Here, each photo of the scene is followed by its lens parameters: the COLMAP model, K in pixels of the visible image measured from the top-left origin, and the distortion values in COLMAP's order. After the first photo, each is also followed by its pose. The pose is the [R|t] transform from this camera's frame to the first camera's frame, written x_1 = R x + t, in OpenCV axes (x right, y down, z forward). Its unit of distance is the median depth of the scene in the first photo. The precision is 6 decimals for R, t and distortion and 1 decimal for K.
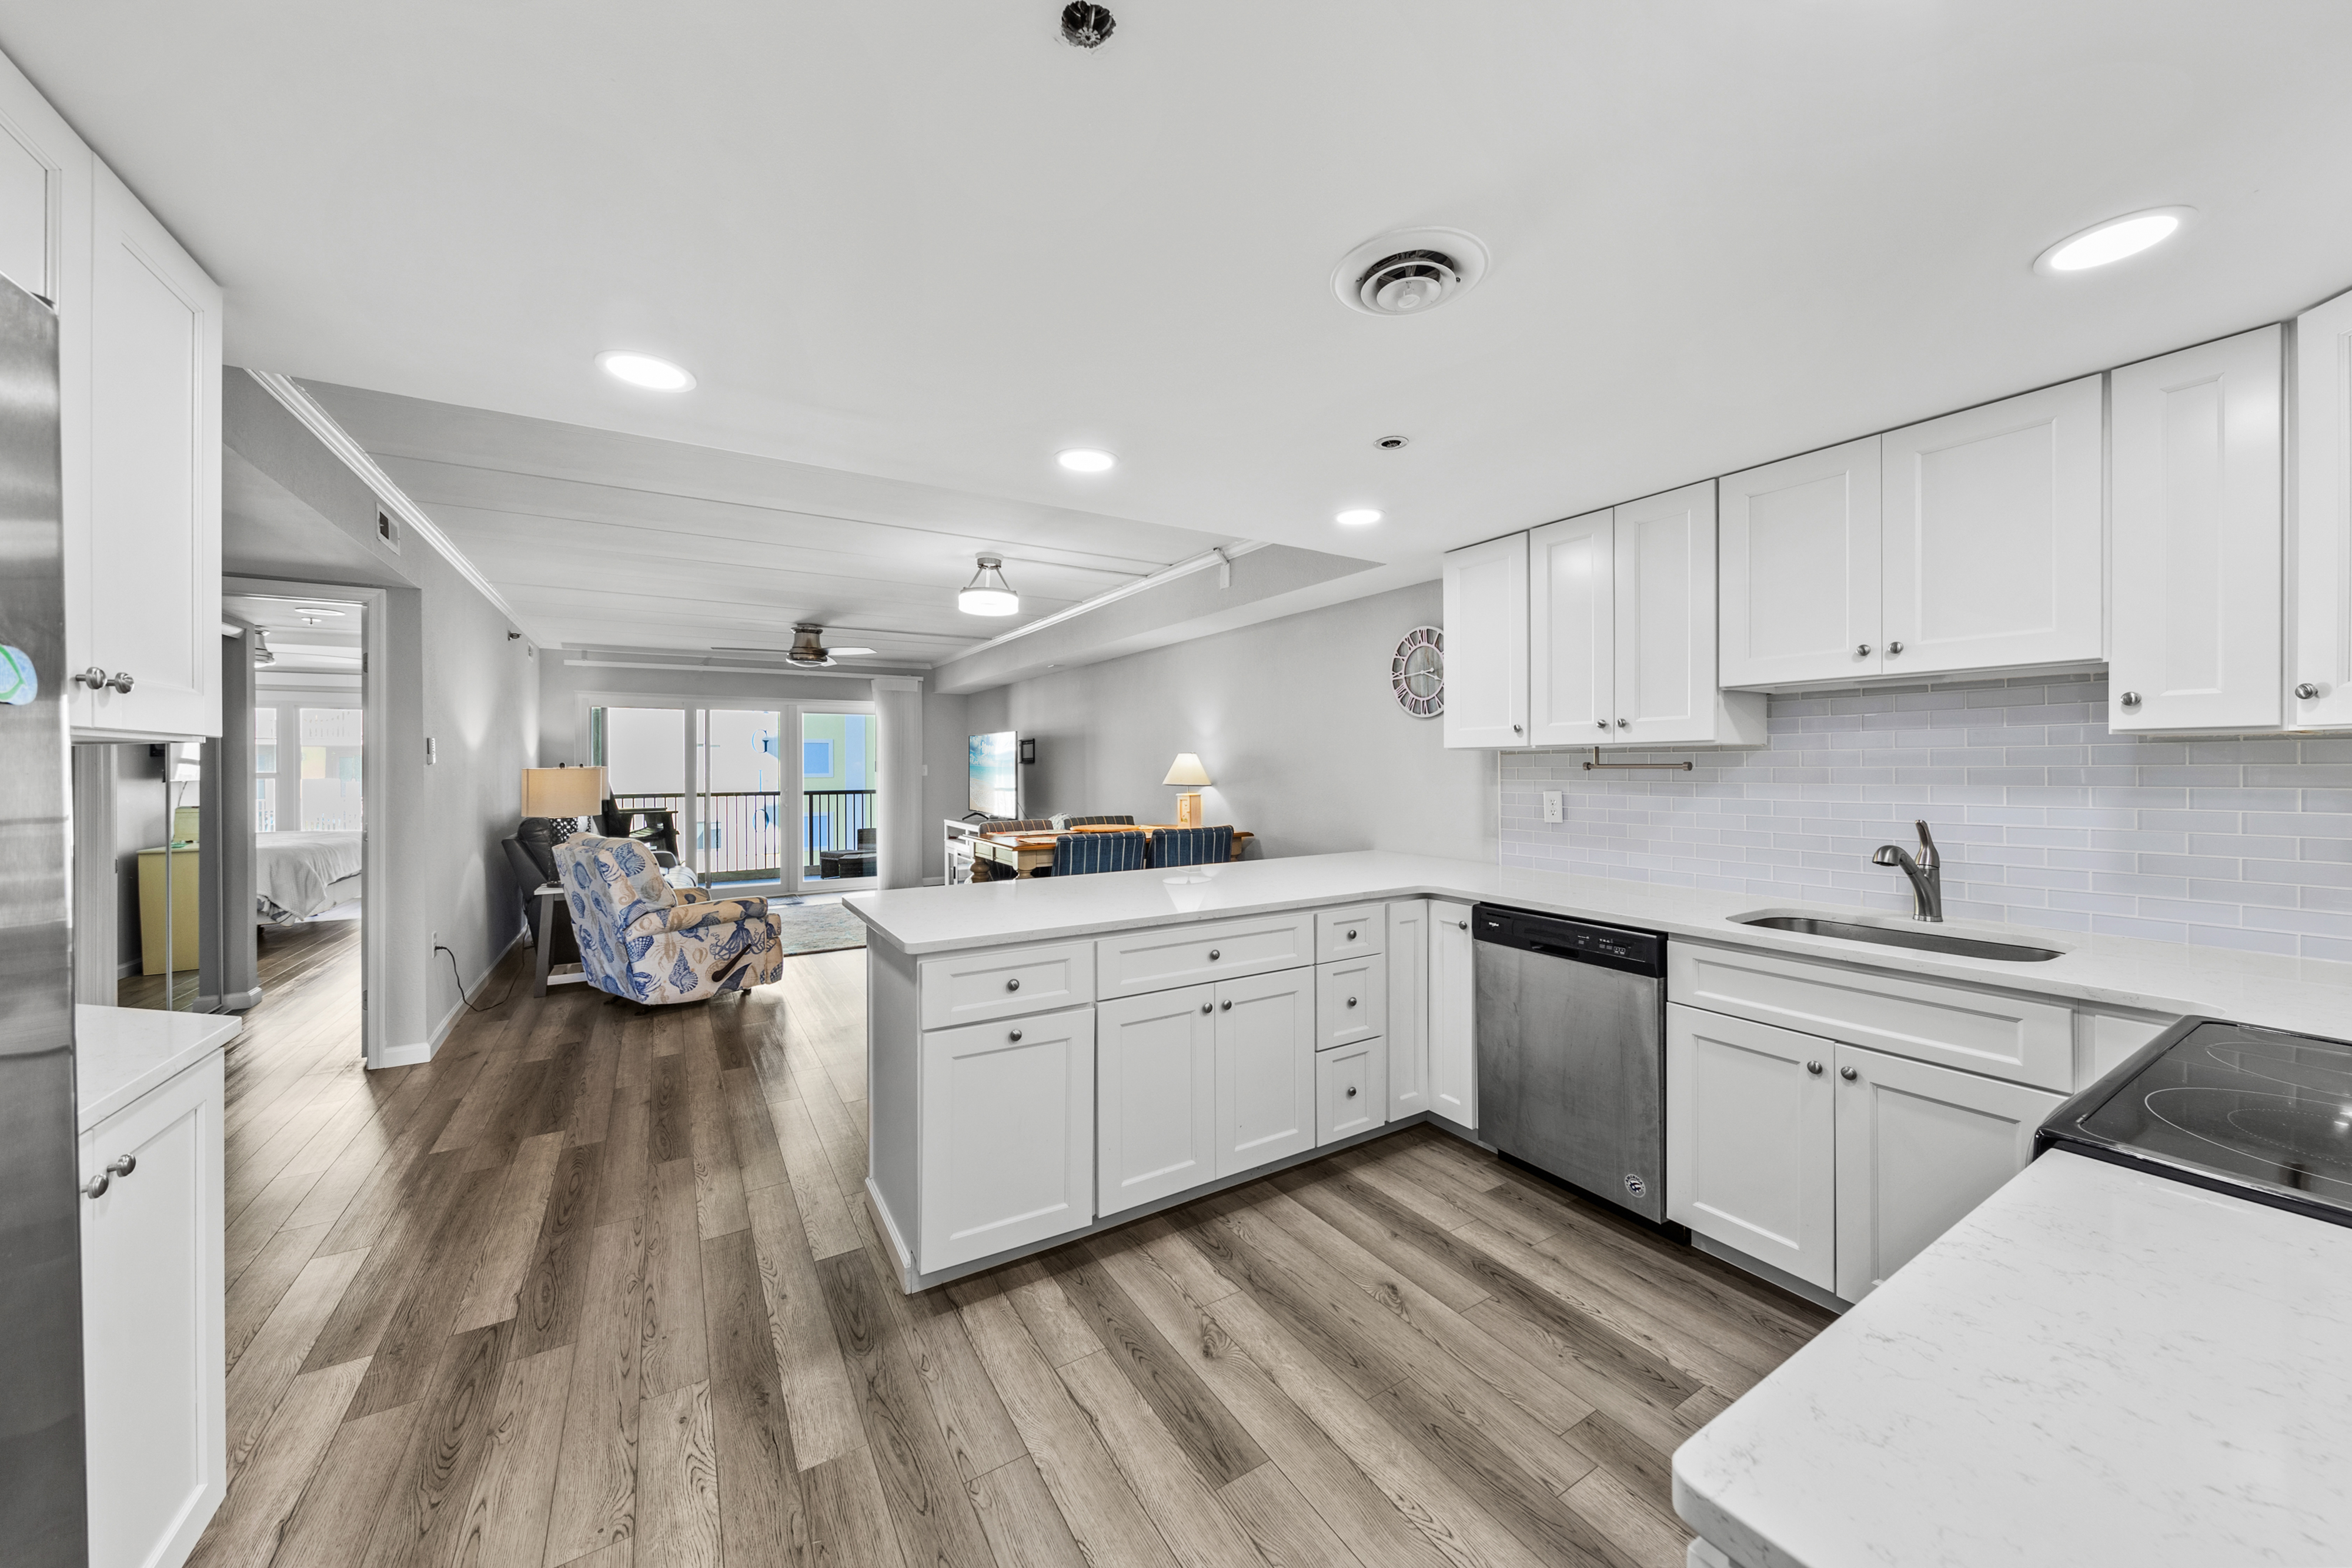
lens RADIAL K [[834.1, 0, 1188.4], [0, 834.1, 768.3], [0, 0, 1]] dist [0.001073, -0.000070]
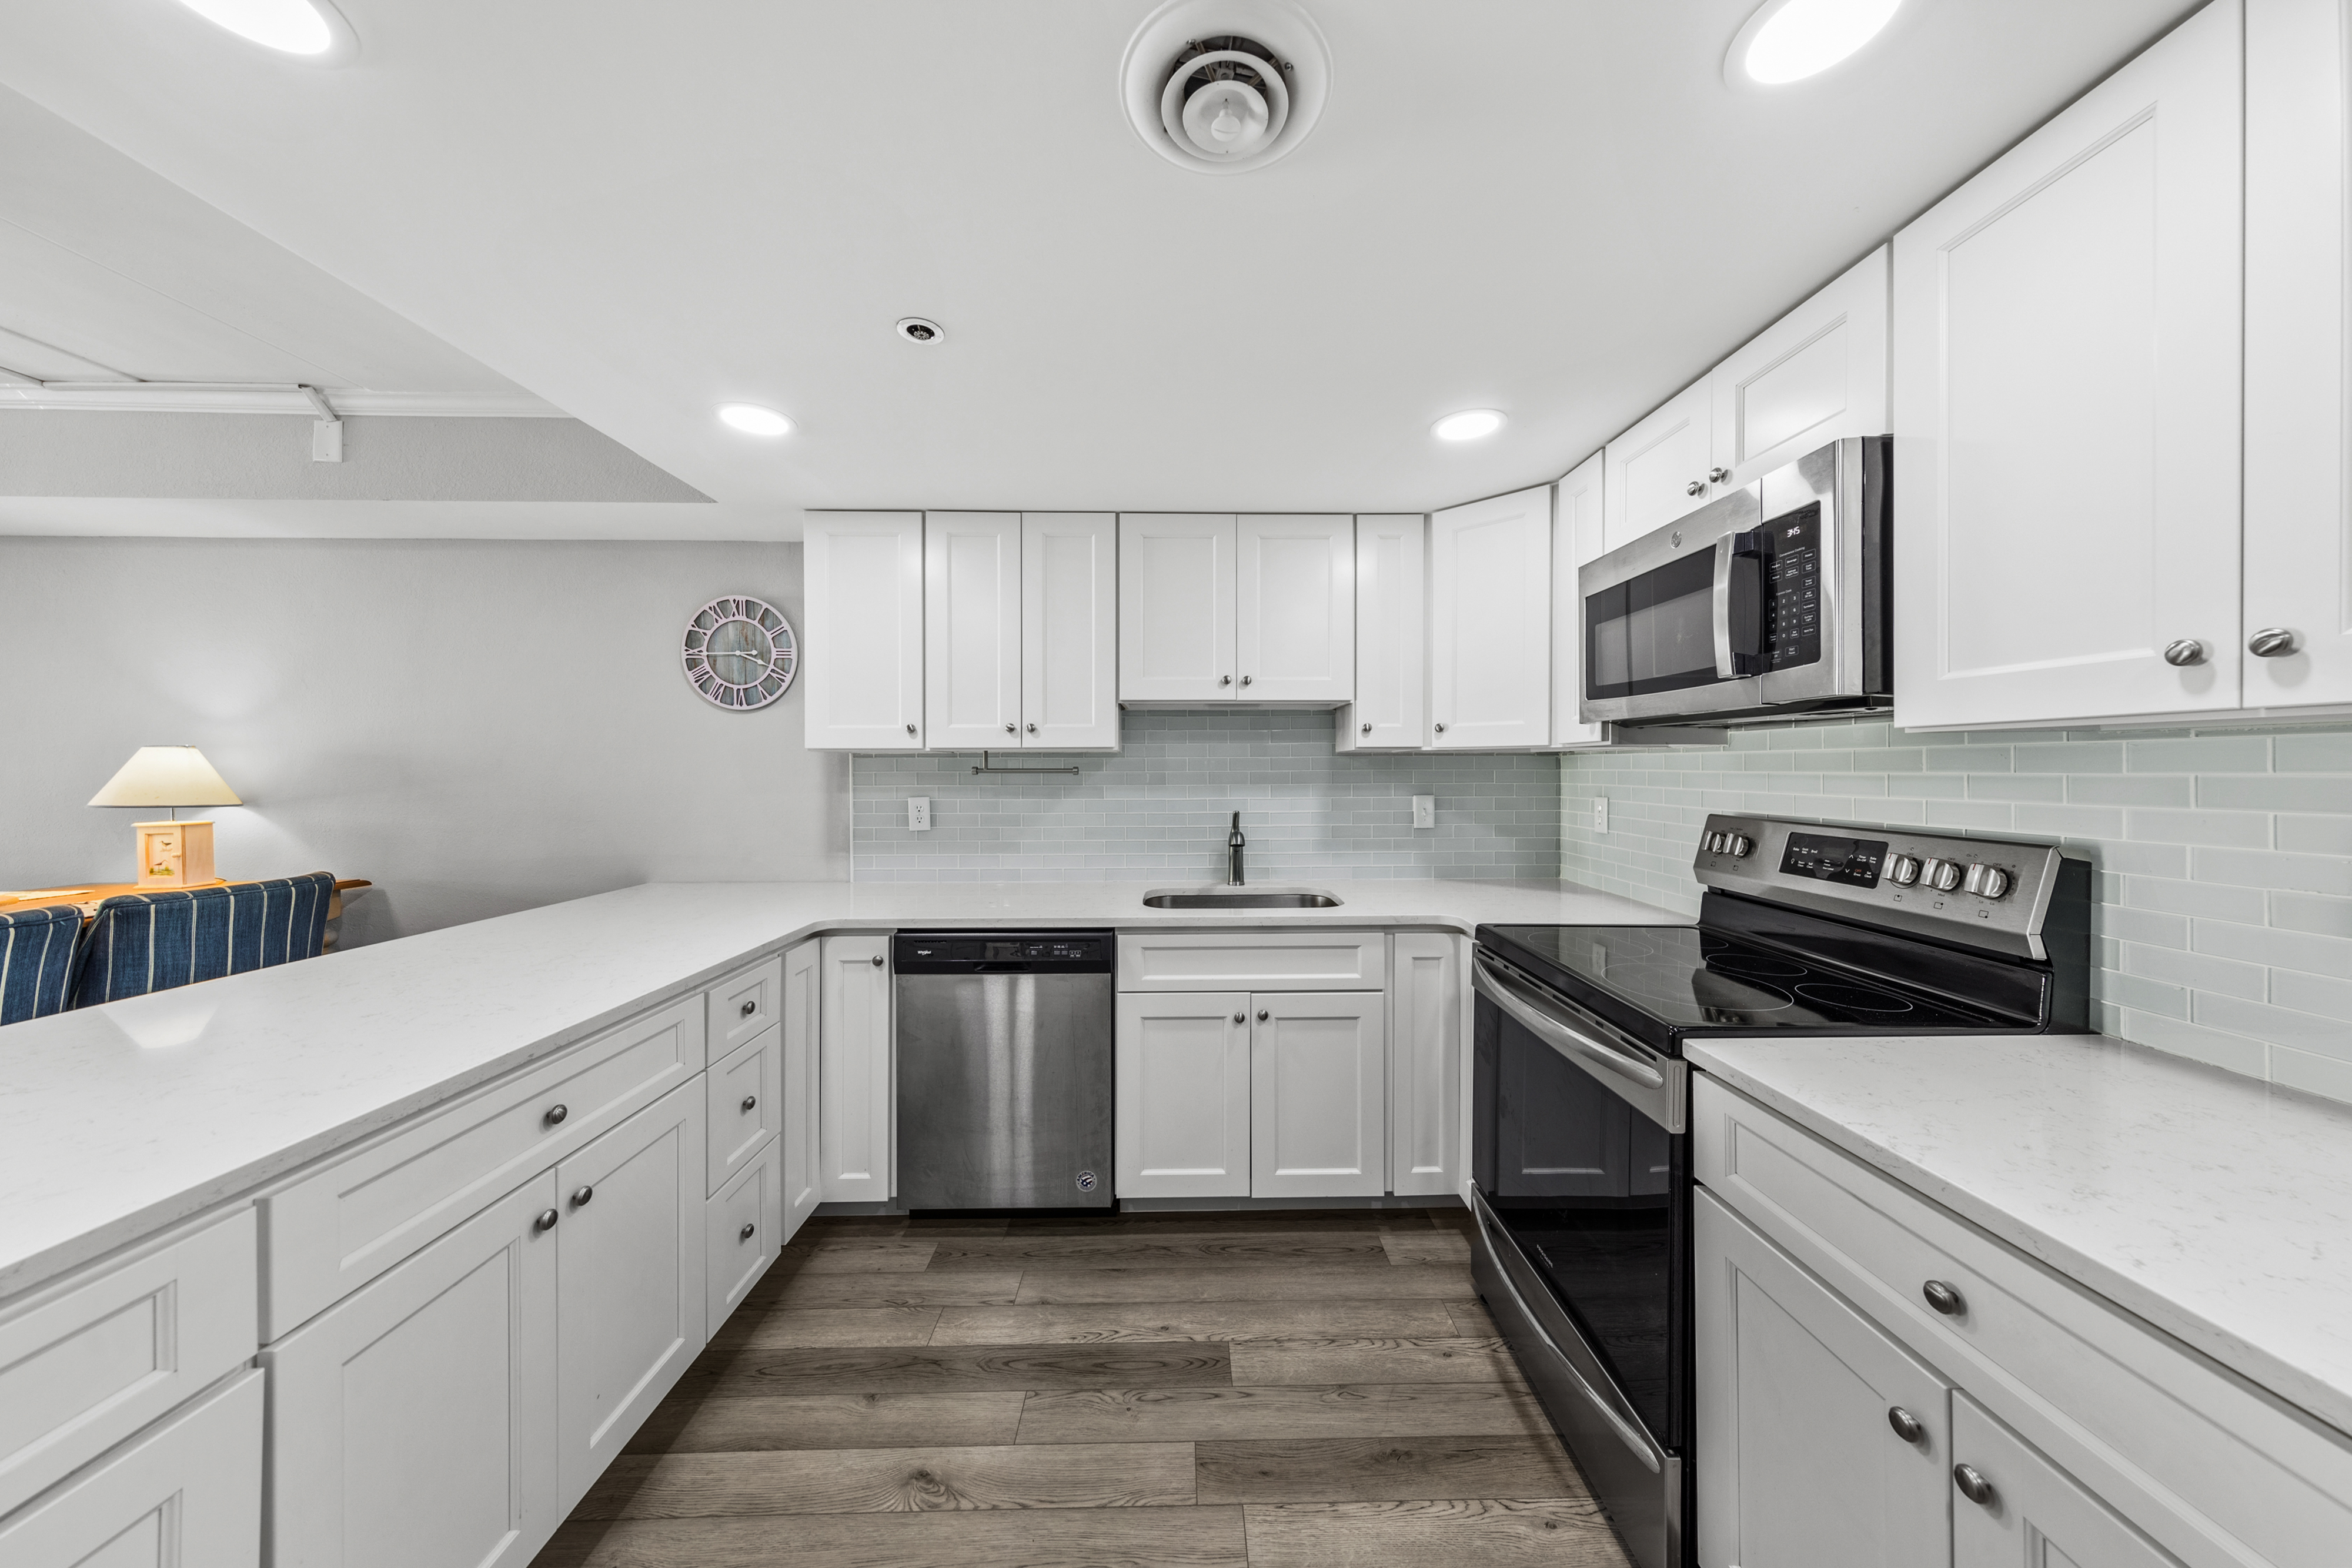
lens RADIAL K [[753.7, 0, 1183.6], [0, 753.7, 773.6], [0, 0, 1]] dist [0.010572, -0.002703]
pose [[0.512912, -0.000485, 0.858441, -0.131114], [0.002218, 0.999997, -0.000760, 0.001801], [-0.858438, 0.002294, 0.512912, 0.281120]]
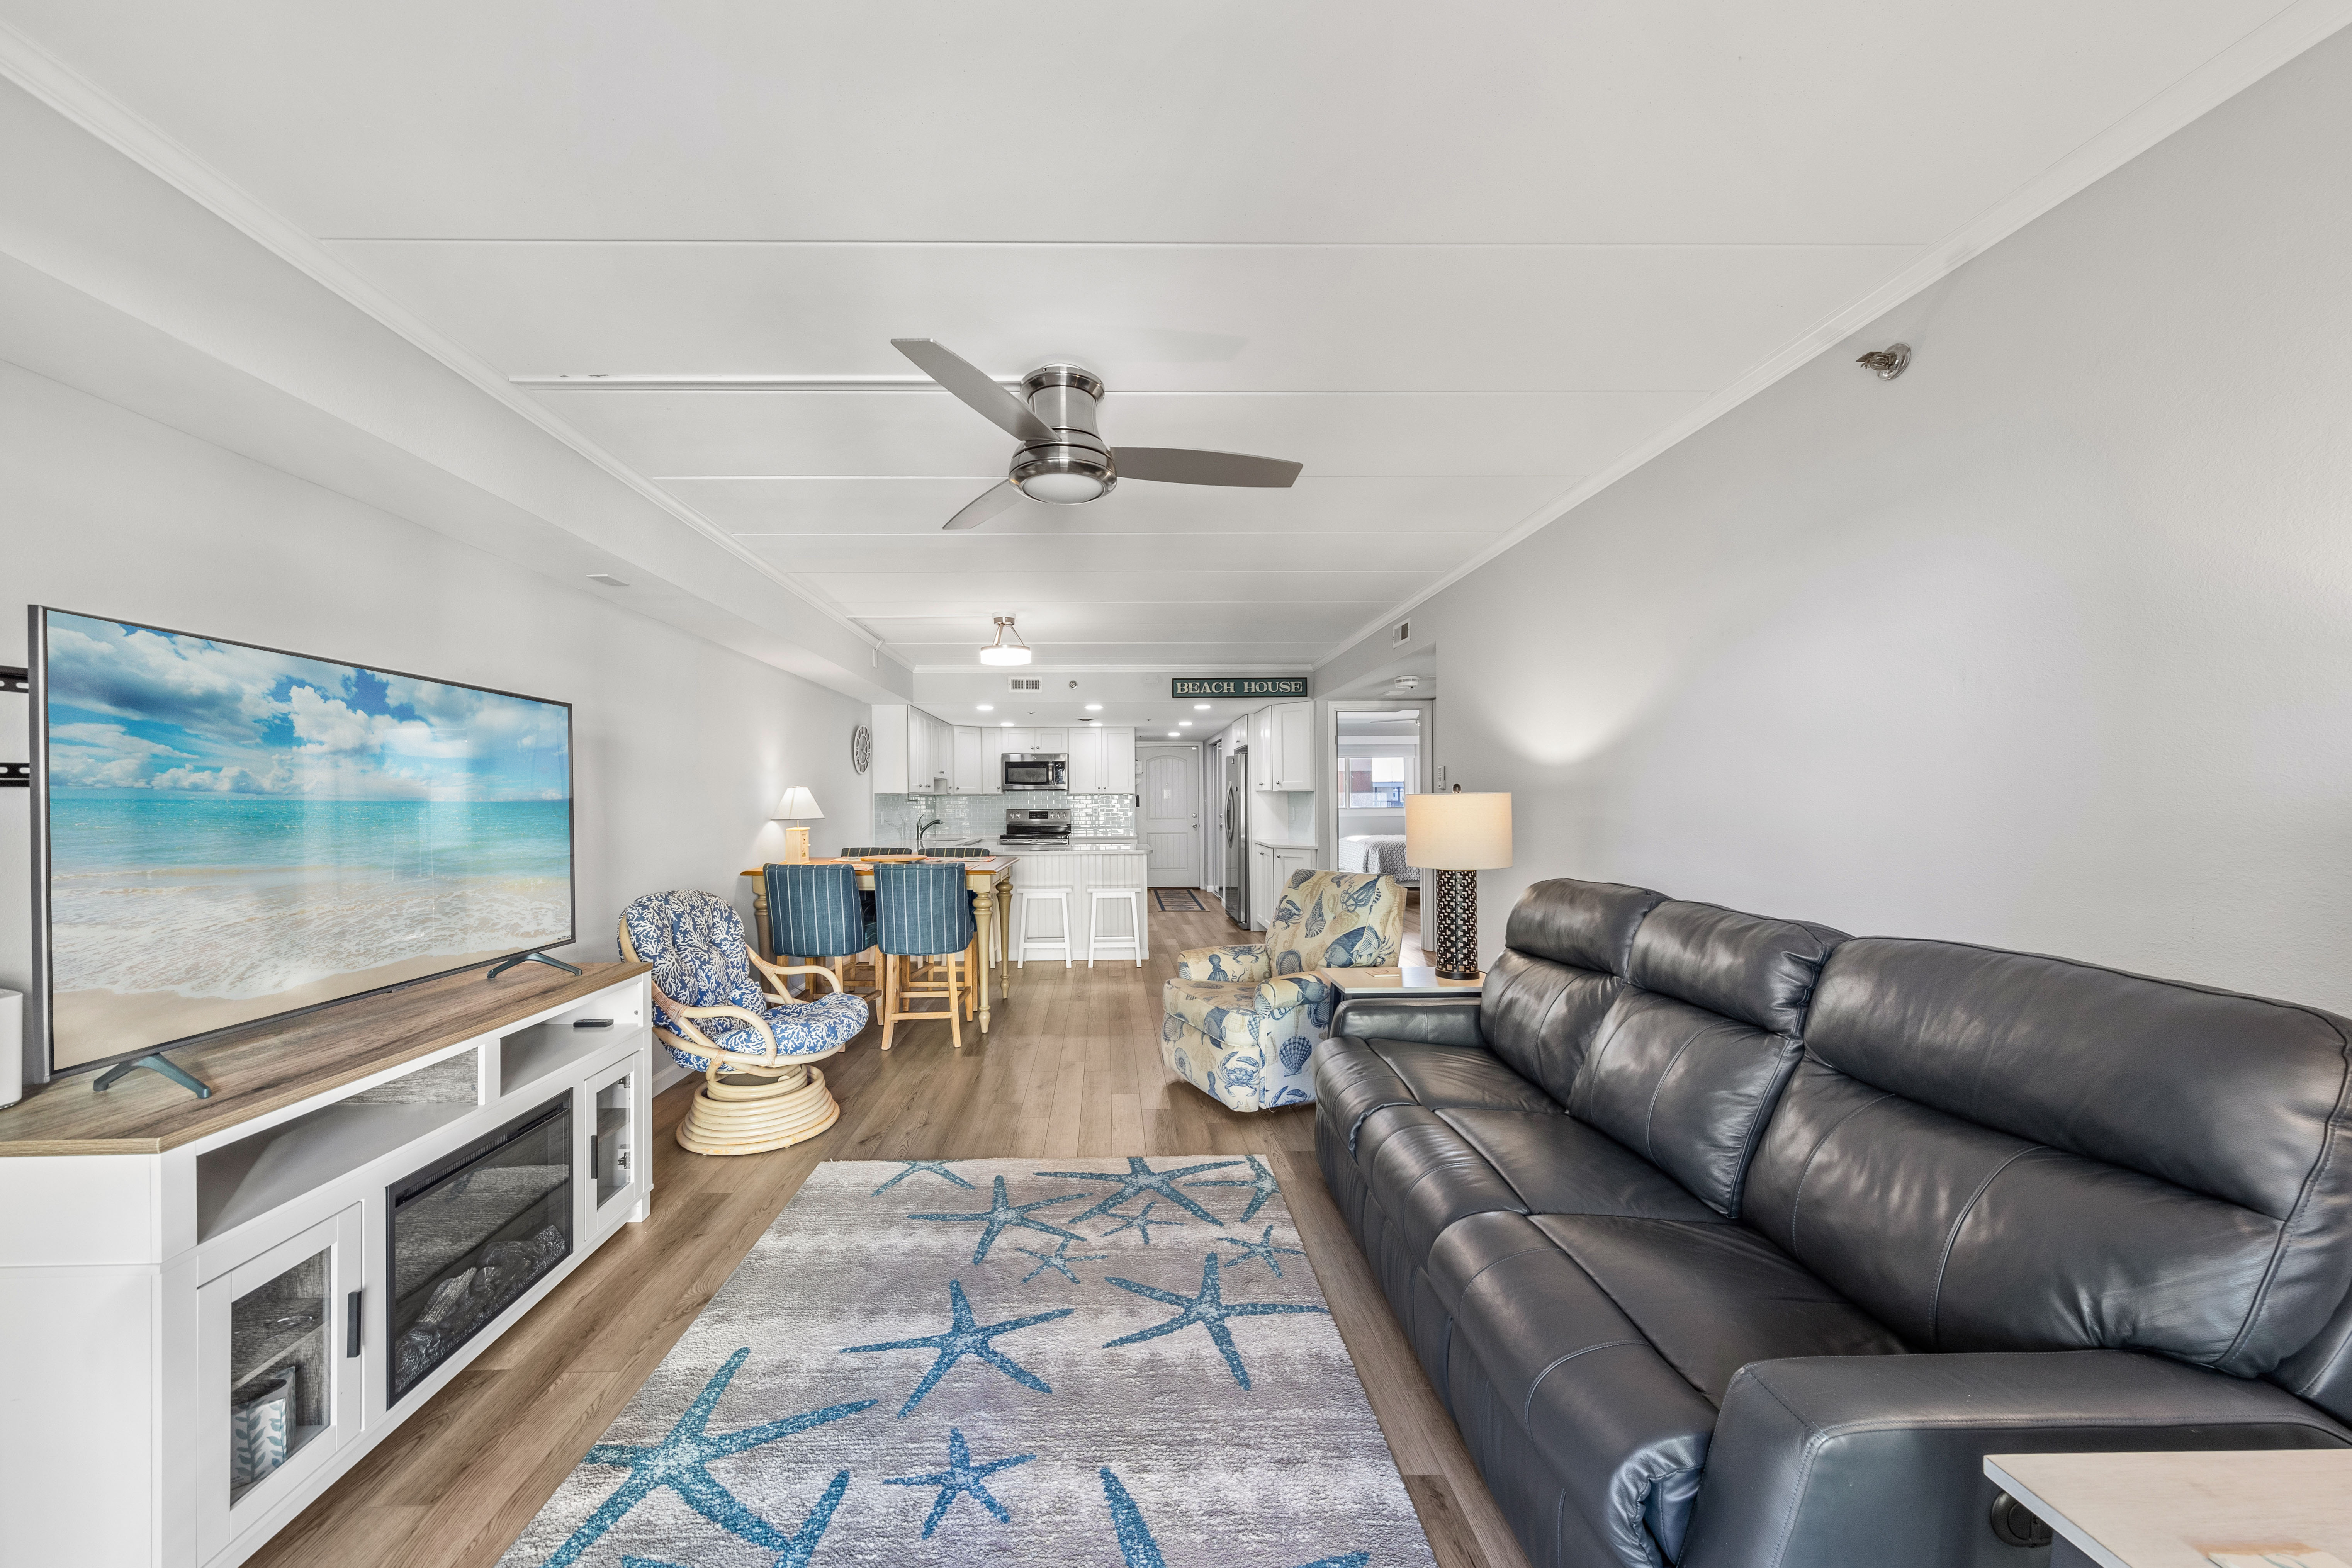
lens RADIAL K [[833.4, 0, 1113.5], [0, 833.4, 791.9], [0, 0, 1]] dist [0.008184, -0.000169]
pose [[-0.853593, 0.017888, 0.520634, -1.241457], [0.015890, 0.999839, -0.008302, 0.003116], [-0.520699, 0.001187, -0.853740, 2.444621]]
